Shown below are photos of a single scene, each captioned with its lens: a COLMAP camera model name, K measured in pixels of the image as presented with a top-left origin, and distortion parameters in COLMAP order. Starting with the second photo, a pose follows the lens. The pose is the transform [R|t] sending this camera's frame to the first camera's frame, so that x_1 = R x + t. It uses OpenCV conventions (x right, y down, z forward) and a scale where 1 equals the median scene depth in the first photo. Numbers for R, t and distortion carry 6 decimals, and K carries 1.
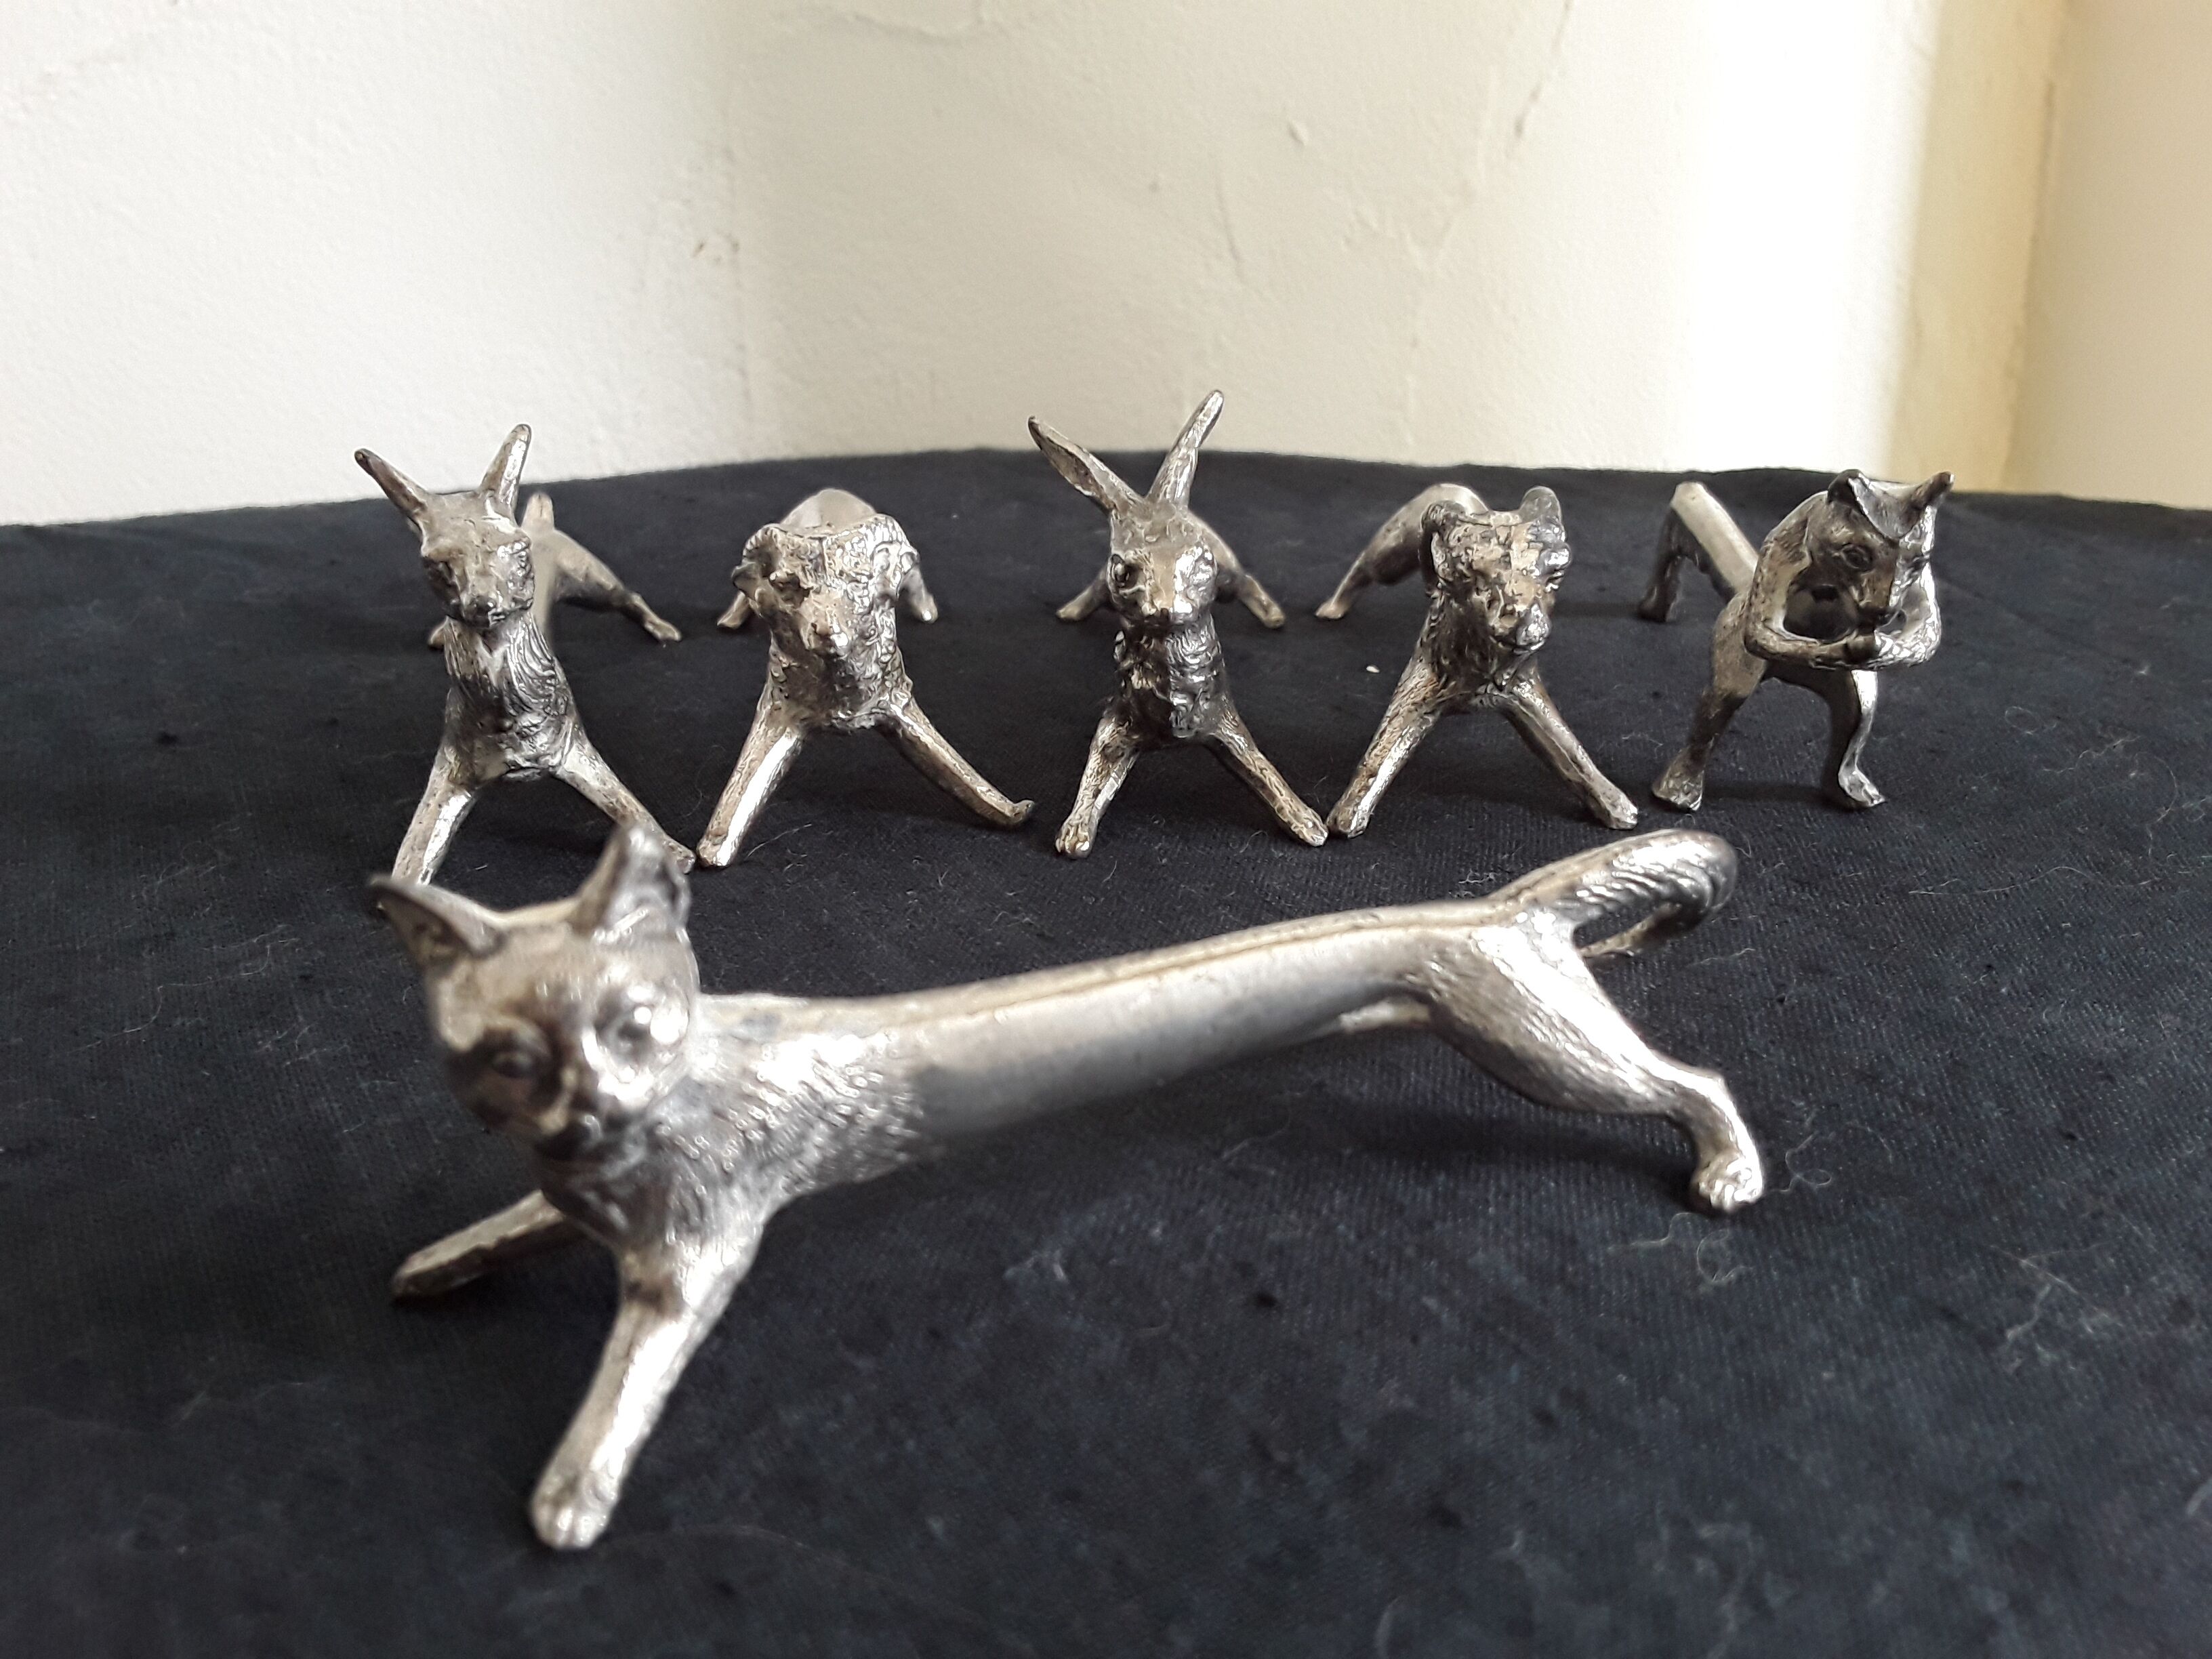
lens RADIAL K [[1780.9, 0, 1106.0], [0, 1780.9, 829.5], [0, 0, 1]] dist [0.114262, -0.211654]
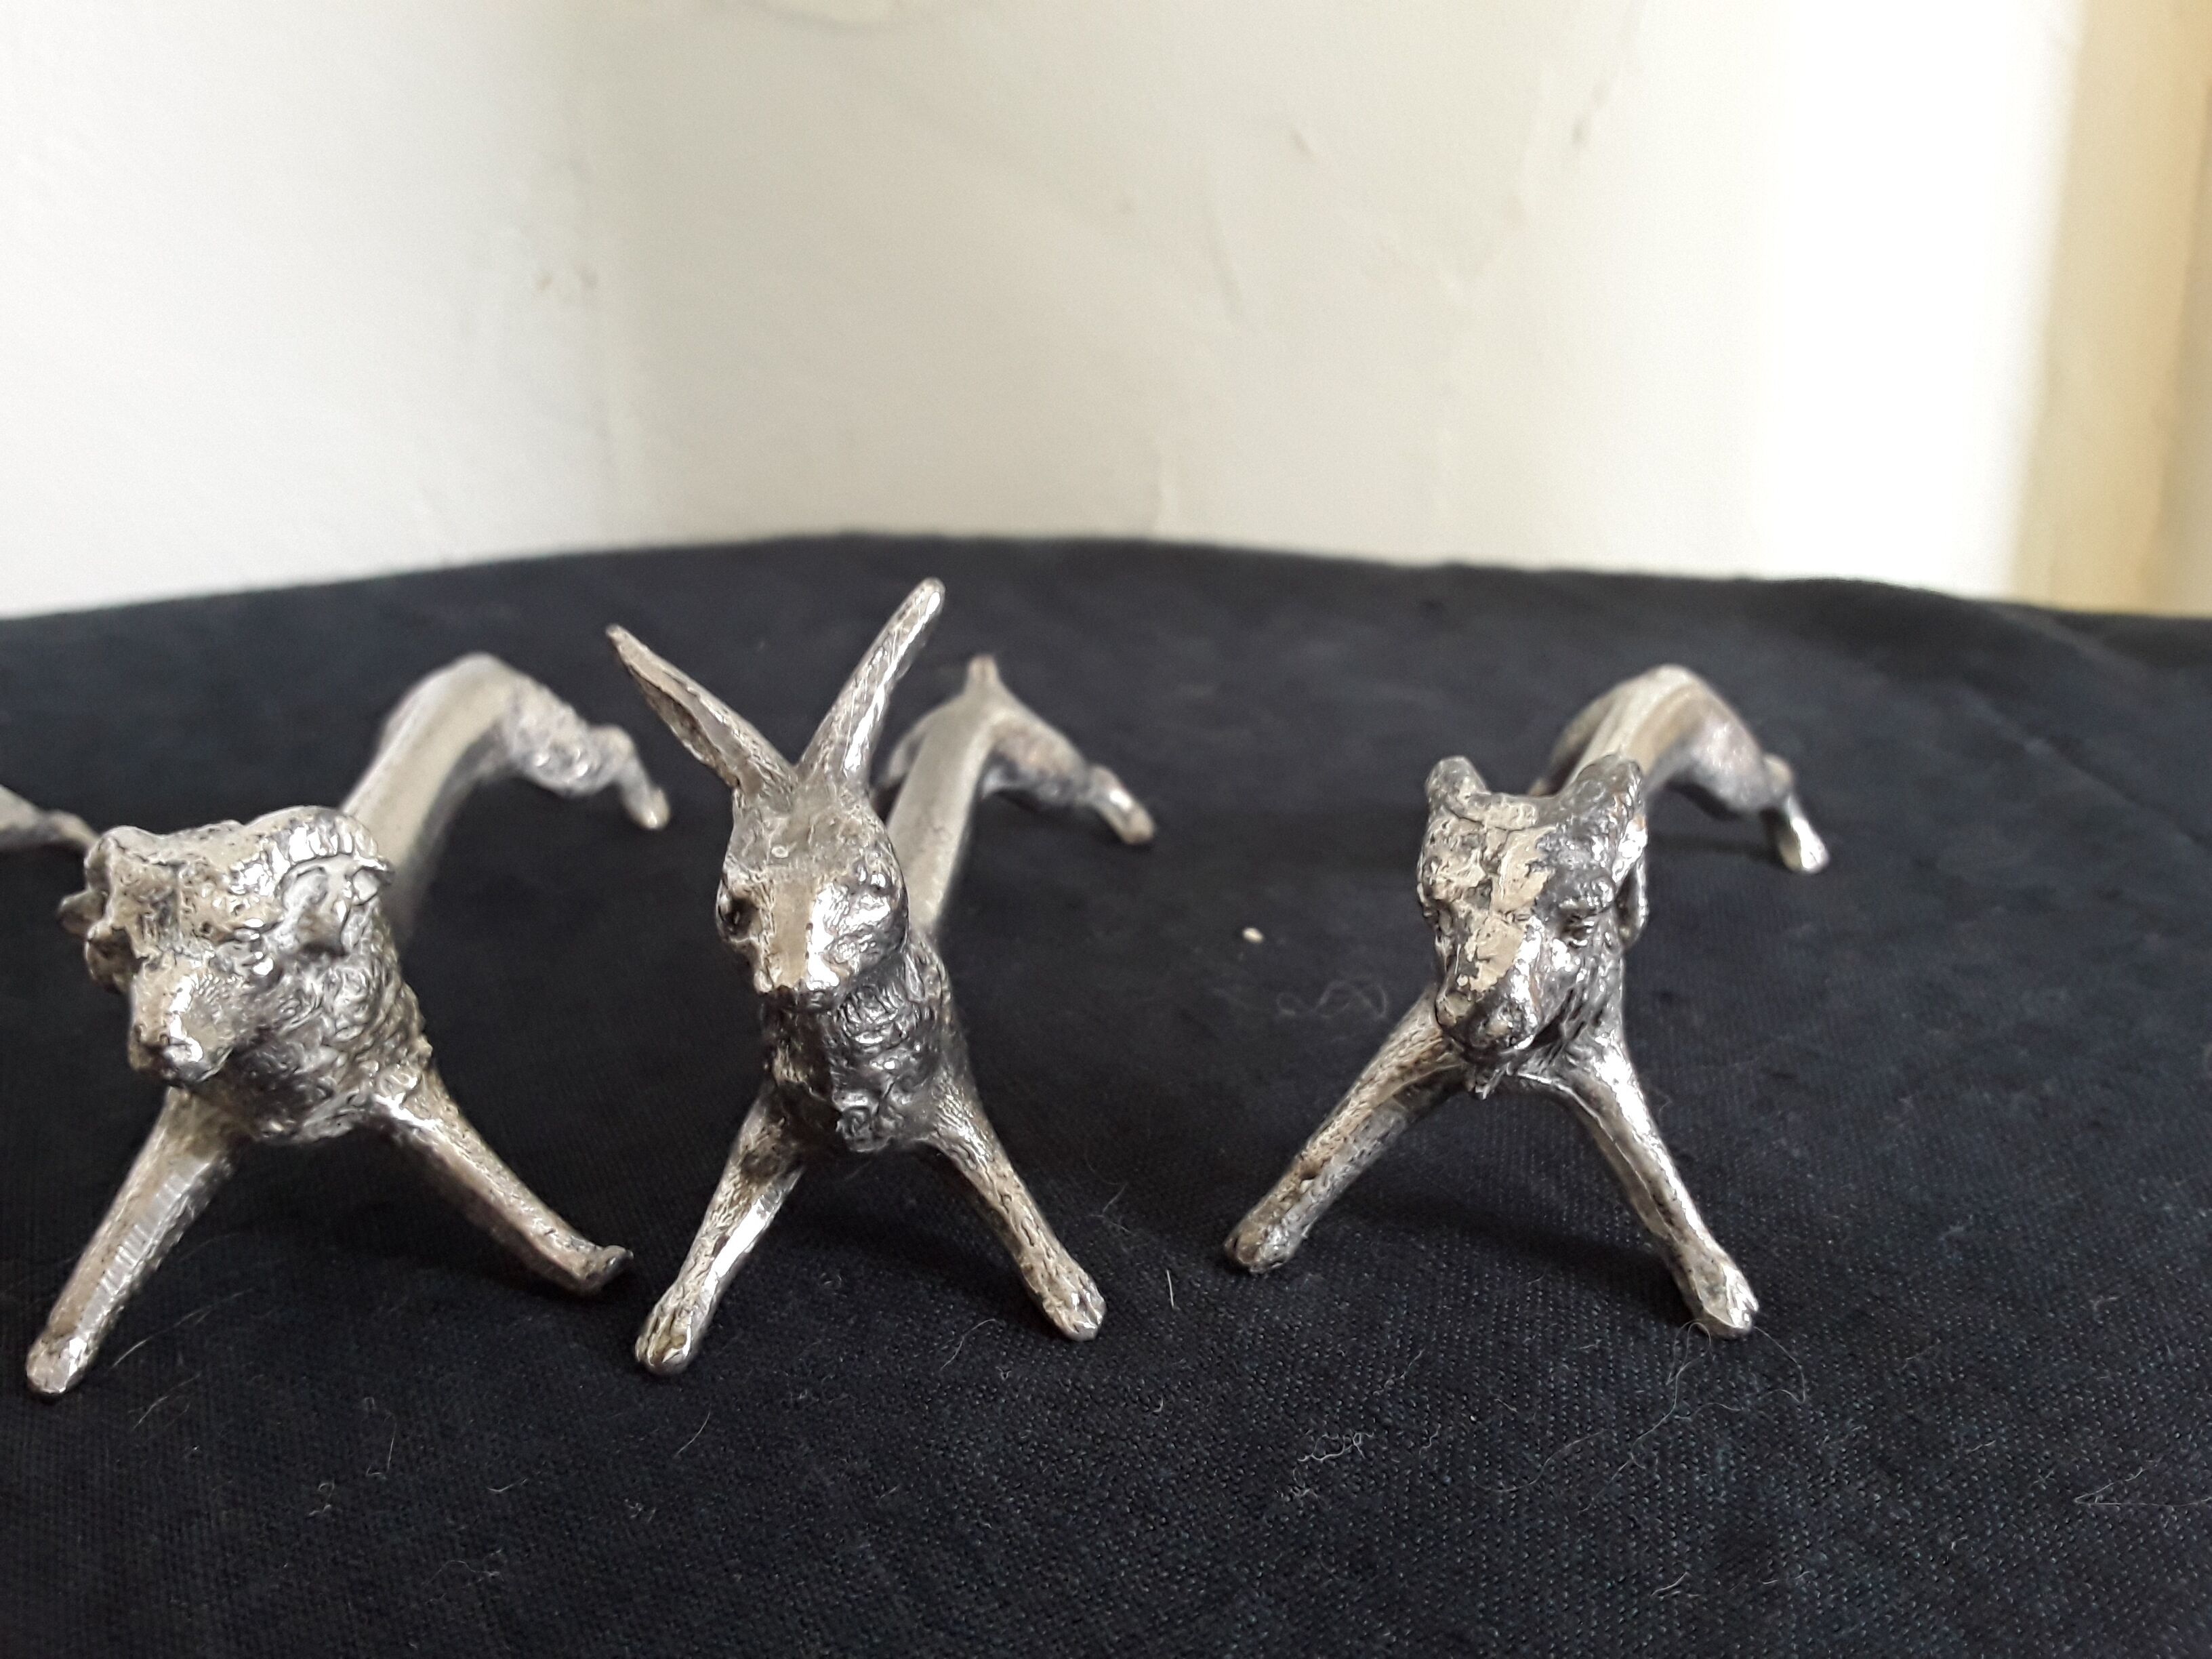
lens RADIAL K [[1780.9, 0, 1106.0], [0, 1780.9, 829.5], [0, 0, 1]] dist [0.114262, -0.211654]
pose [[0.999493, 0.011954, -0.029493, 0.143790], [-0.012034, 0.999924, -0.002518, -0.163766], [0.029461, 0.002872, 0.999562, 0.402159]]
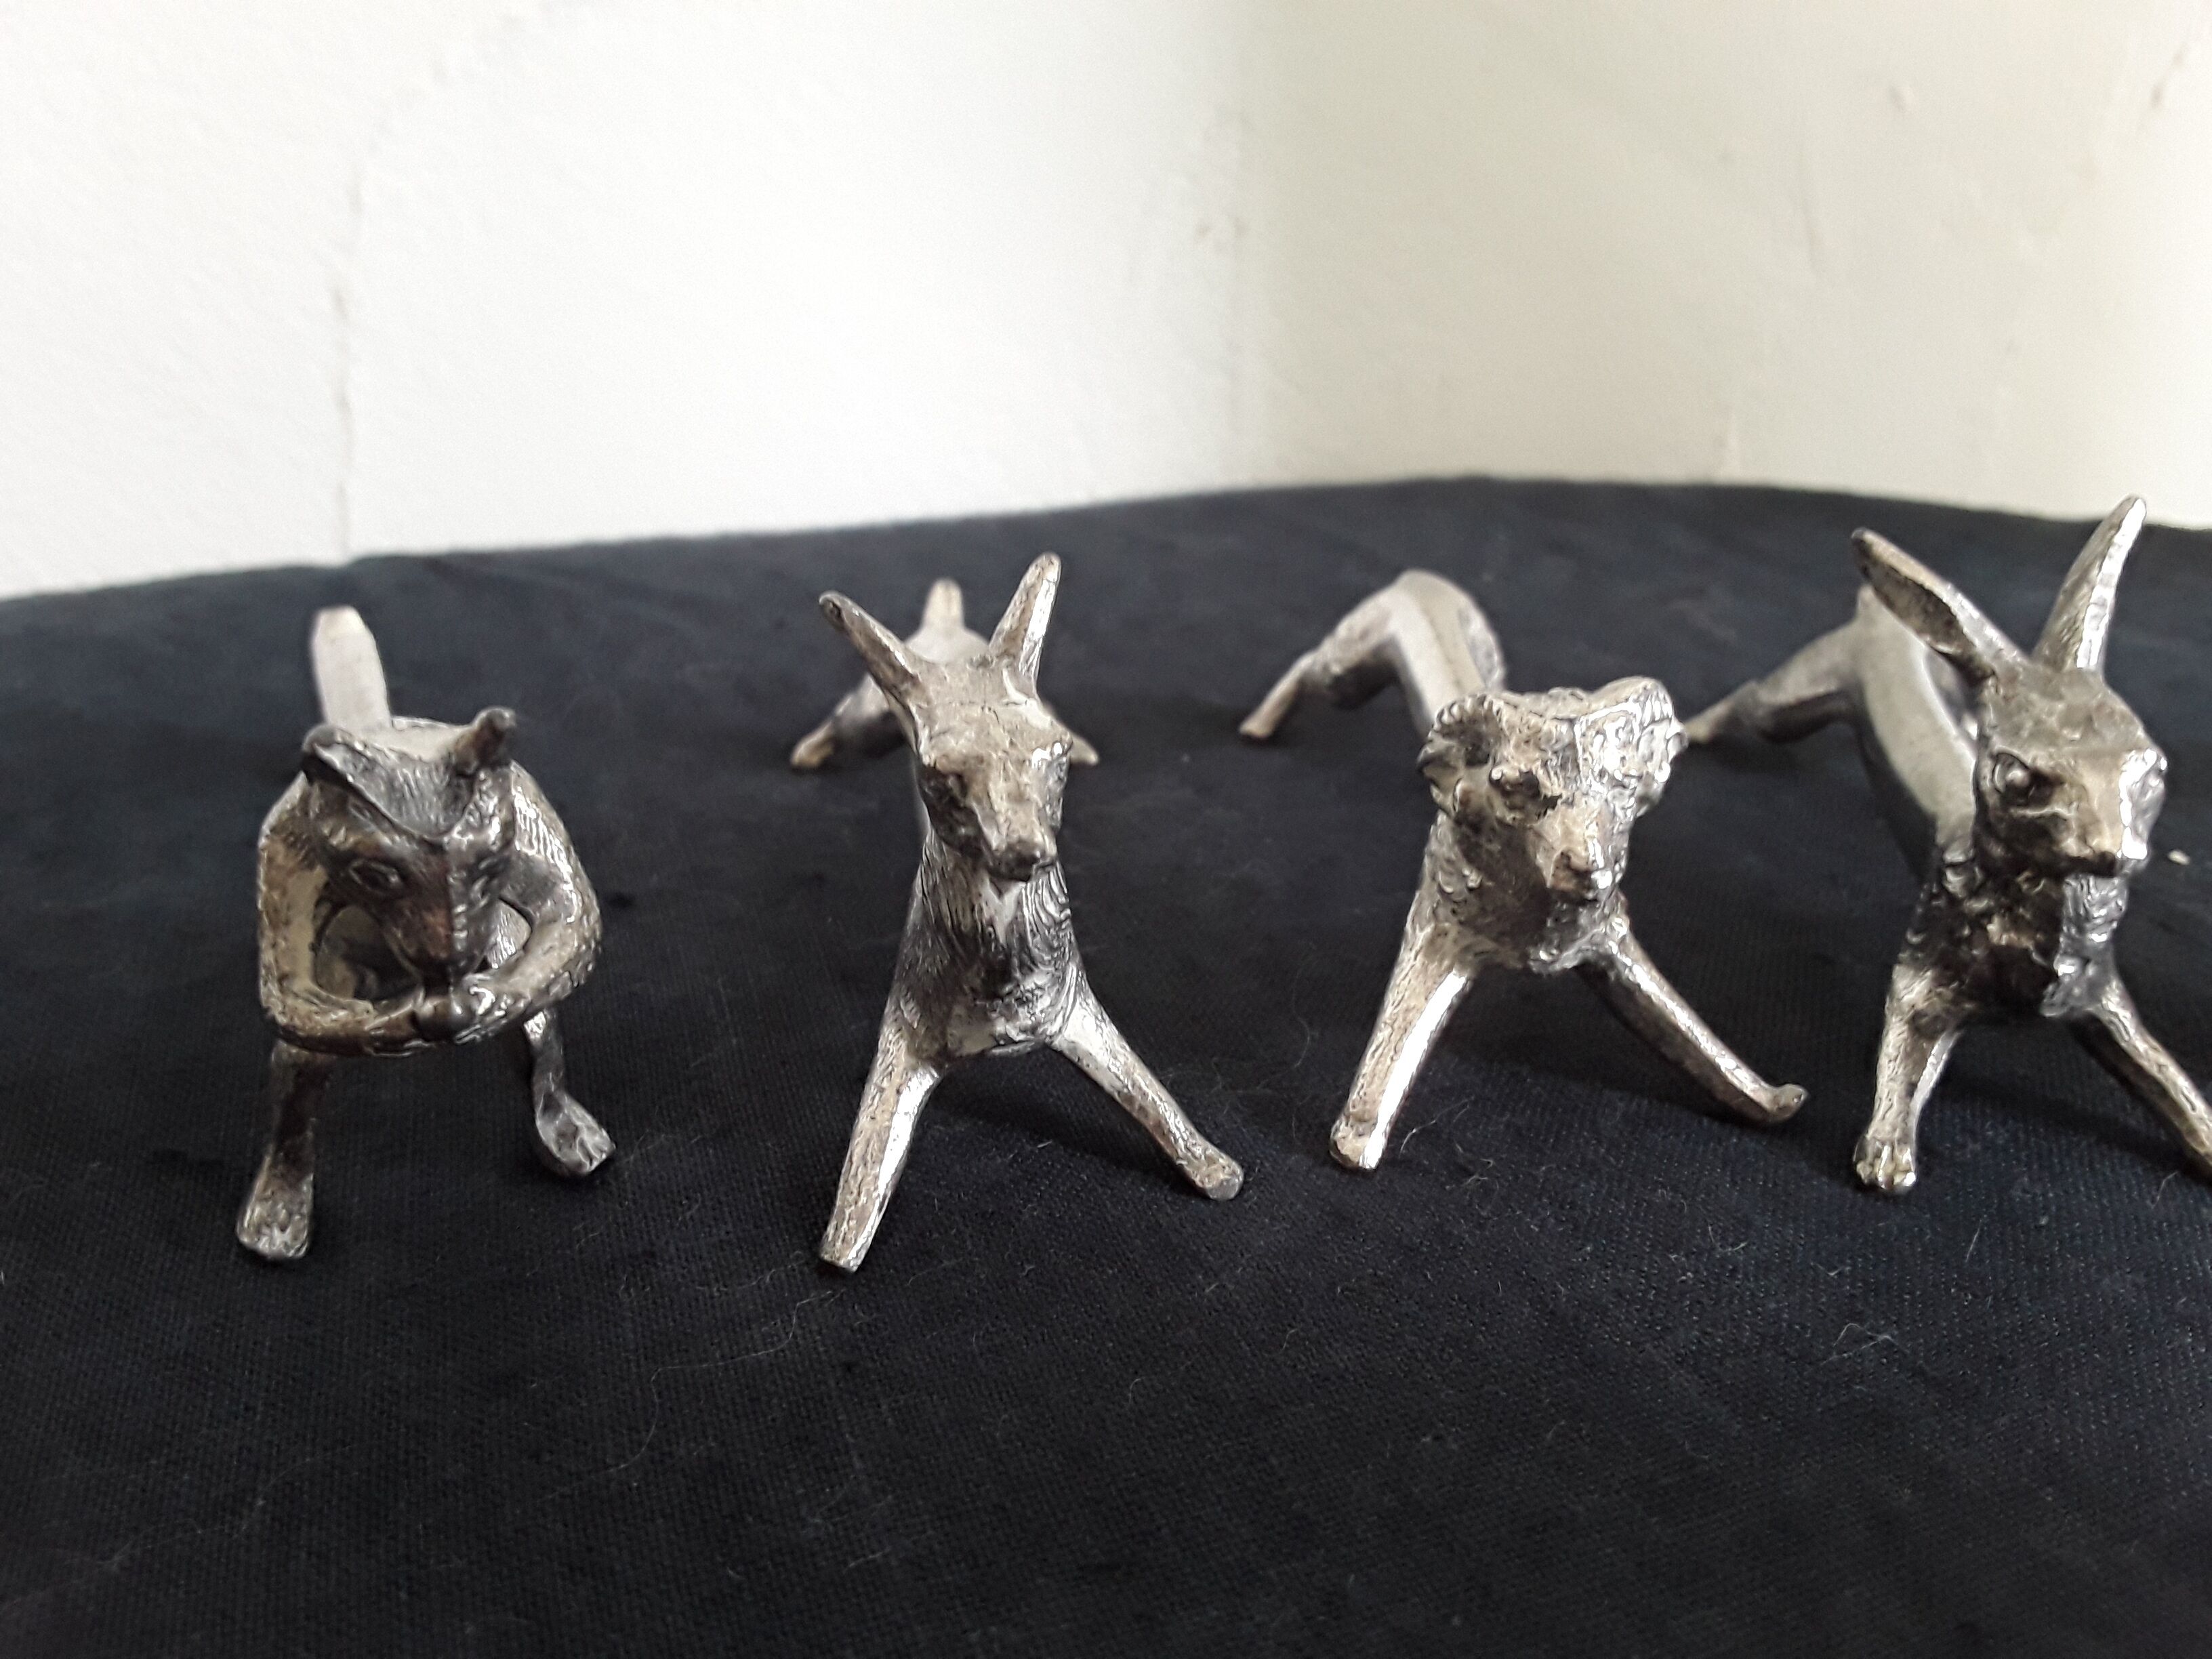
lens RADIAL K [[1780.9, 0, 1106.0], [0, 1780.9, 829.5], [0, 0, 1]] dist [0.114262, -0.211654]
pose [[0.986638, 0.063123, -0.150205, -0.212269], [-0.060214, 0.997901, 0.023845, -0.118190], [0.151394, -0.014482, 0.988367, 0.286620]]
